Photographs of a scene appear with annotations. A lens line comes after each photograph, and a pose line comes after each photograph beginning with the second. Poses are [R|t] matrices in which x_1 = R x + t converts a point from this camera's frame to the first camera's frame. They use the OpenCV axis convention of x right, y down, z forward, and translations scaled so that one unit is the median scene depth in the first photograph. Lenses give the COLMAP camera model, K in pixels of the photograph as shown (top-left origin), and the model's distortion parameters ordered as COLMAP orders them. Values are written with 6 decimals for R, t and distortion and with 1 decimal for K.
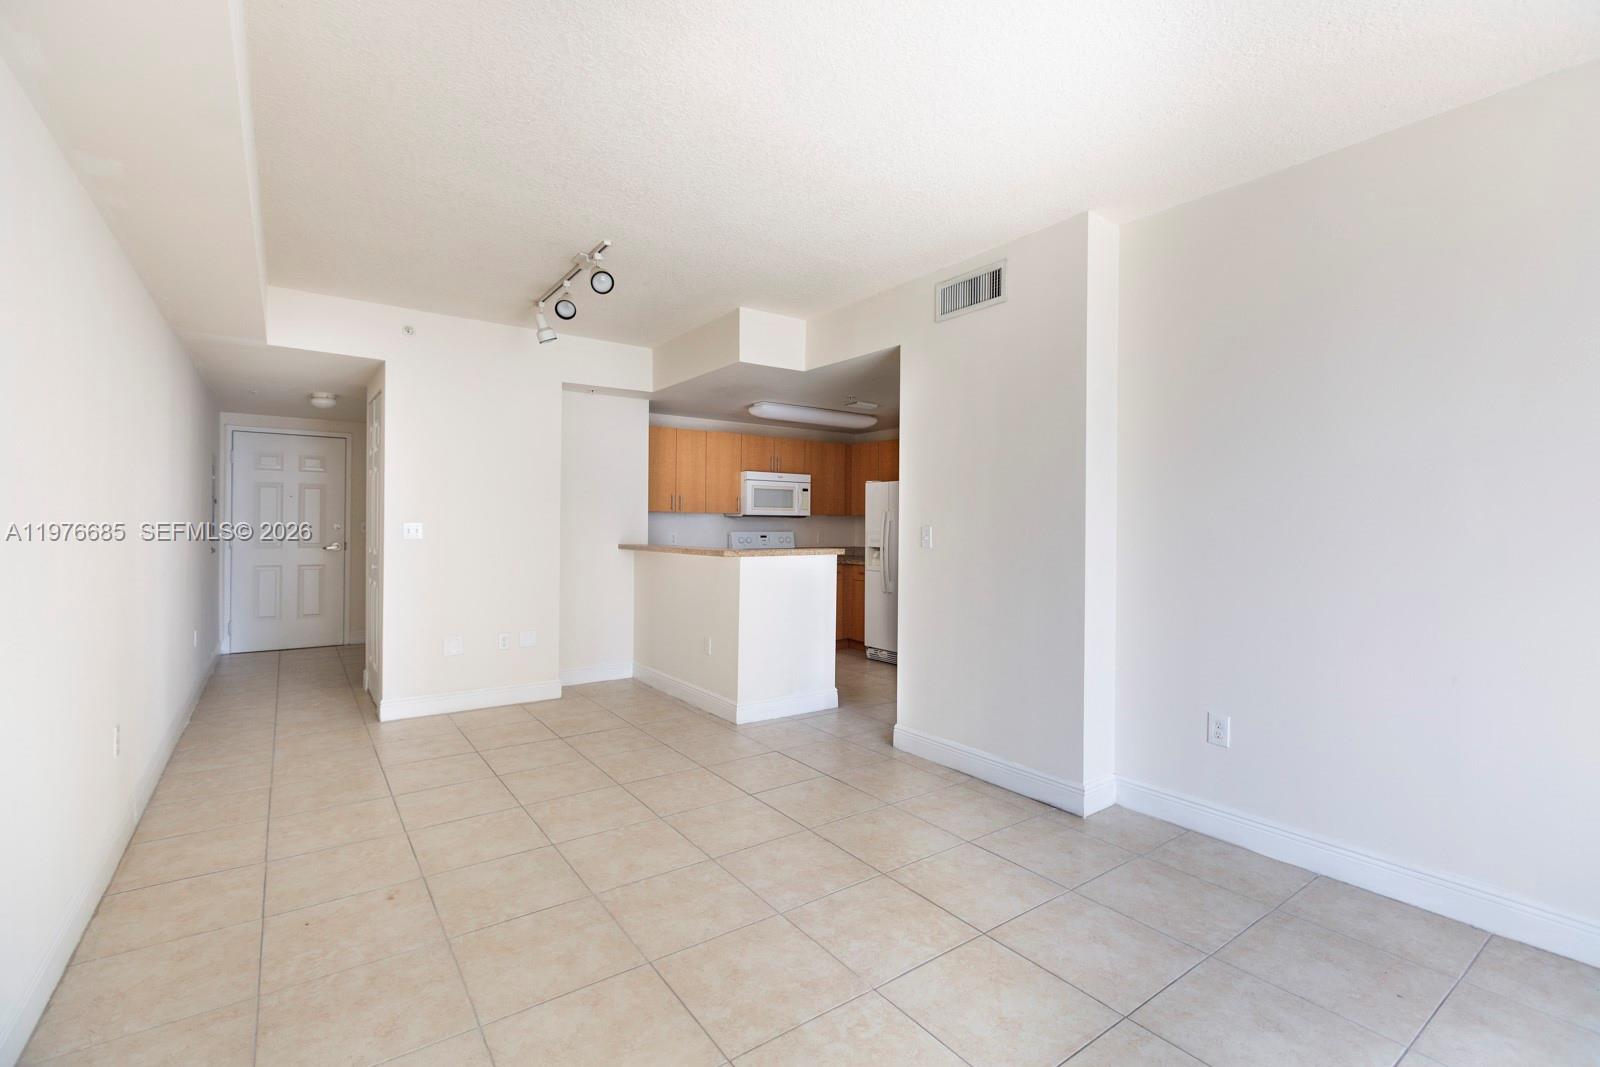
lens RADIAL K [[709.8, 0, 793.0], [0, 709.8, 526.1], [0, 0, 1]] dist [-0.001387, 0.000293]
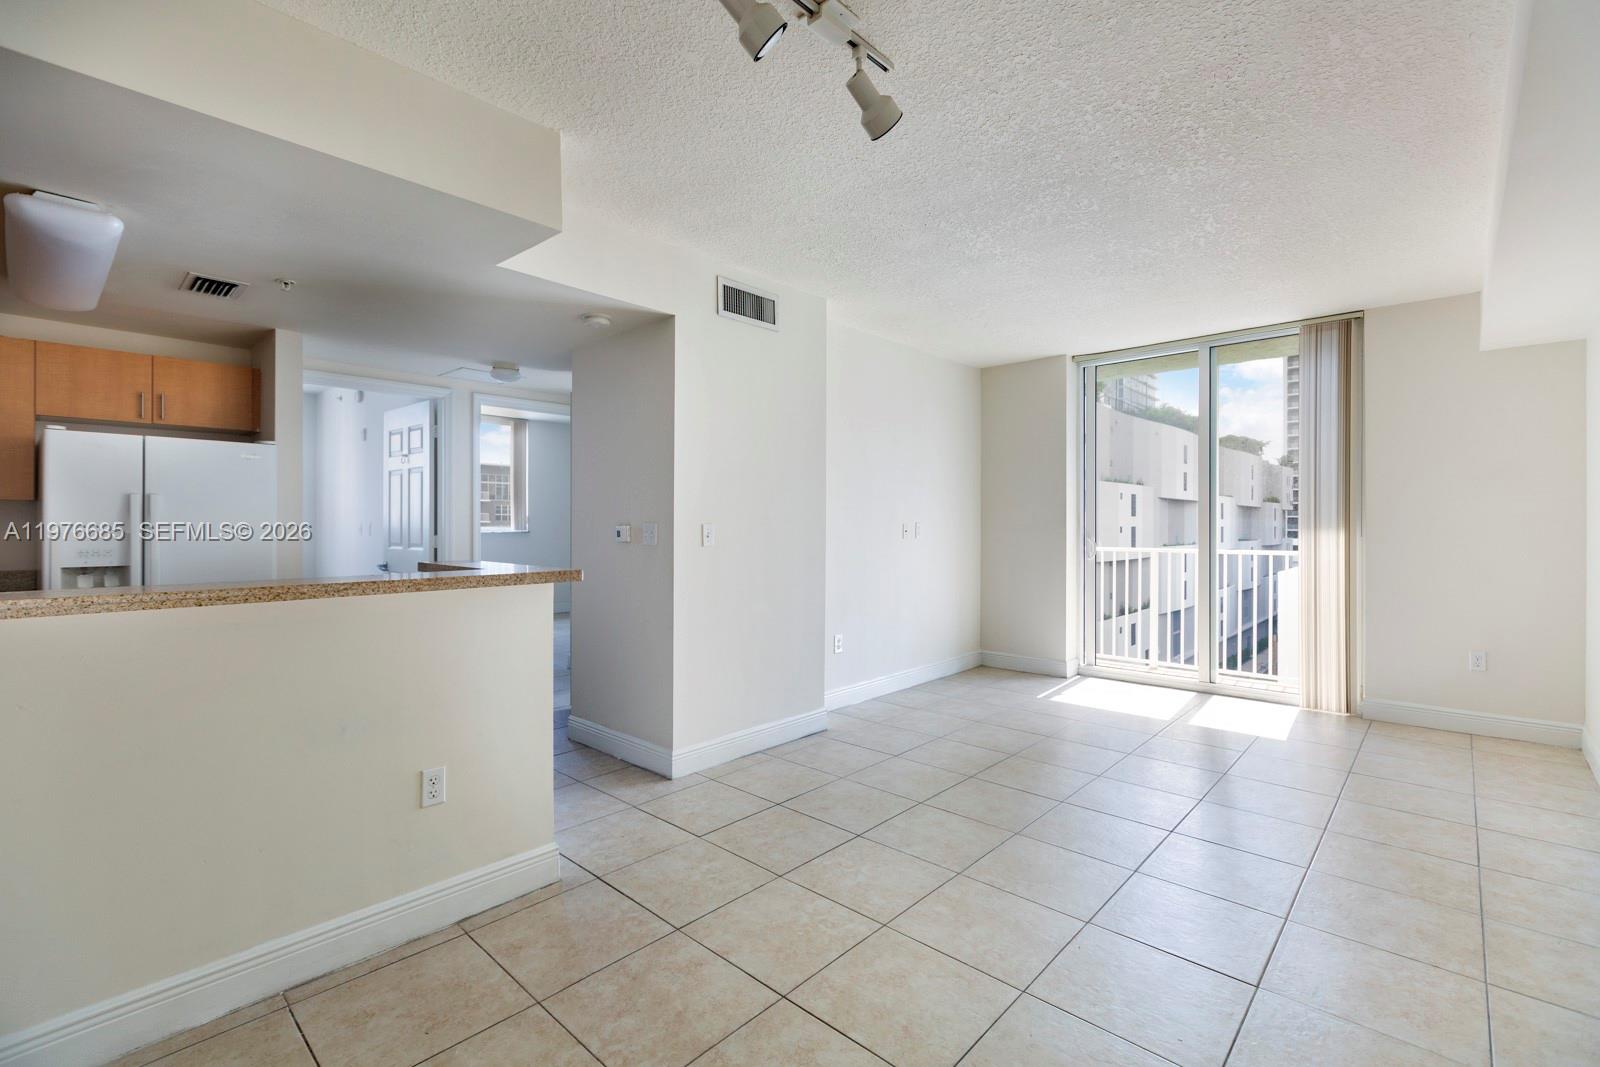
lens RADIAL K [[709.8, 0, 793.0], [0, 709.8, 526.1], [0, 0, 1]] dist [-0.001387, 0.000293]
pose [[-0.200888, -0.007573, 0.979585, -0.621697], [0.000181, 0.999970, 0.007768, -0.002930], [-0.979614, 0.001738, -0.200881, 0.877254]]
